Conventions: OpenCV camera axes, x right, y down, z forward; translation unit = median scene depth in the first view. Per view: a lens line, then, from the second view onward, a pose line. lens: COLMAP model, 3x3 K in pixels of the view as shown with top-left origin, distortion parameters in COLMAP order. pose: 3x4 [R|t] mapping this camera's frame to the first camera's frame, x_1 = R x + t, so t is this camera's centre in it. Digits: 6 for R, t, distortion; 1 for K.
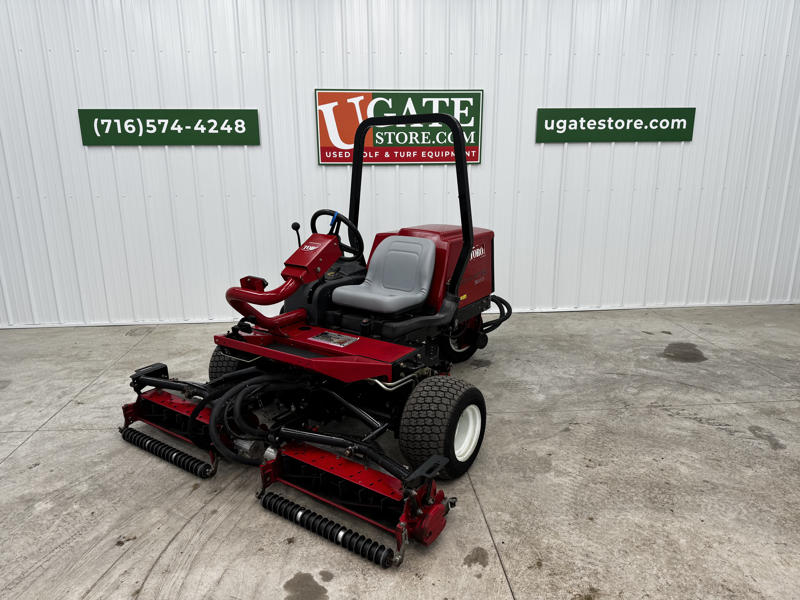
lens RADIAL K [[562.2, 0, 401.4], [0, 562.2, 298.9], [0, 0, 1]] dist [0.030104, -0.040851]
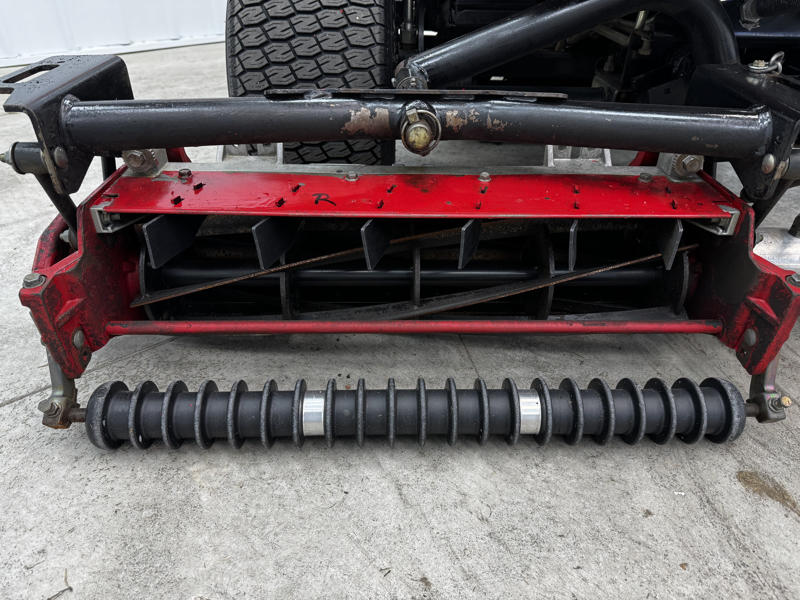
lens RADIAL K [[562.2, 0, 406.7], [0, 562.2, 297.9], [0, 0, 1]] dist [0.030104, -0.040851]
pose [[0.804392, -0.307100, 0.508569, -0.483489], [0.123051, 0.923594, 0.363087, 0.143478], [-0.581215, -0.229485, 0.780721, 0.792681]]
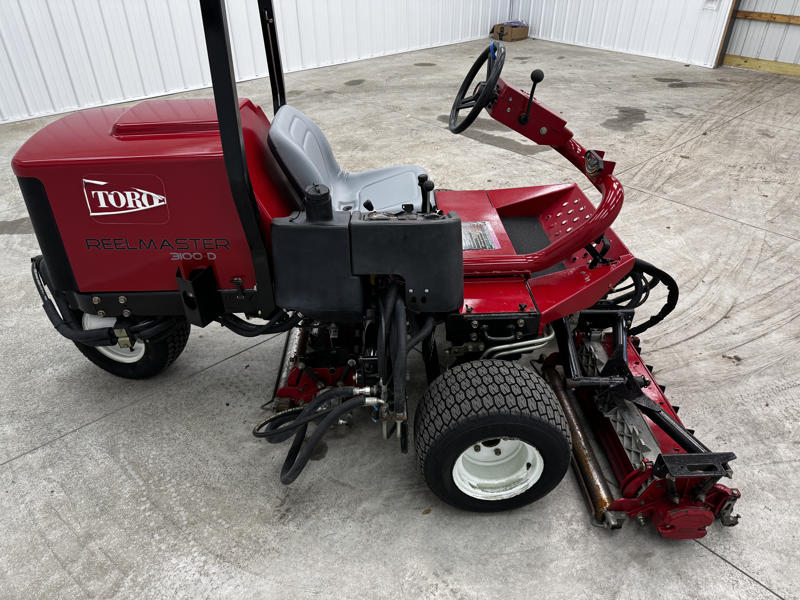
lens RADIAL K [[562.2, 0, 405.7], [0, 562.2, 304.8], [0, 0, 1]] dist [0.030104, -0.040851]
pose [[-0.609476, -0.438833, 0.660276, -0.570950], [0.199995, 0.720798, 0.663666, -0.356523], [-0.767164, 0.536540, -0.351544, 1.327318]]
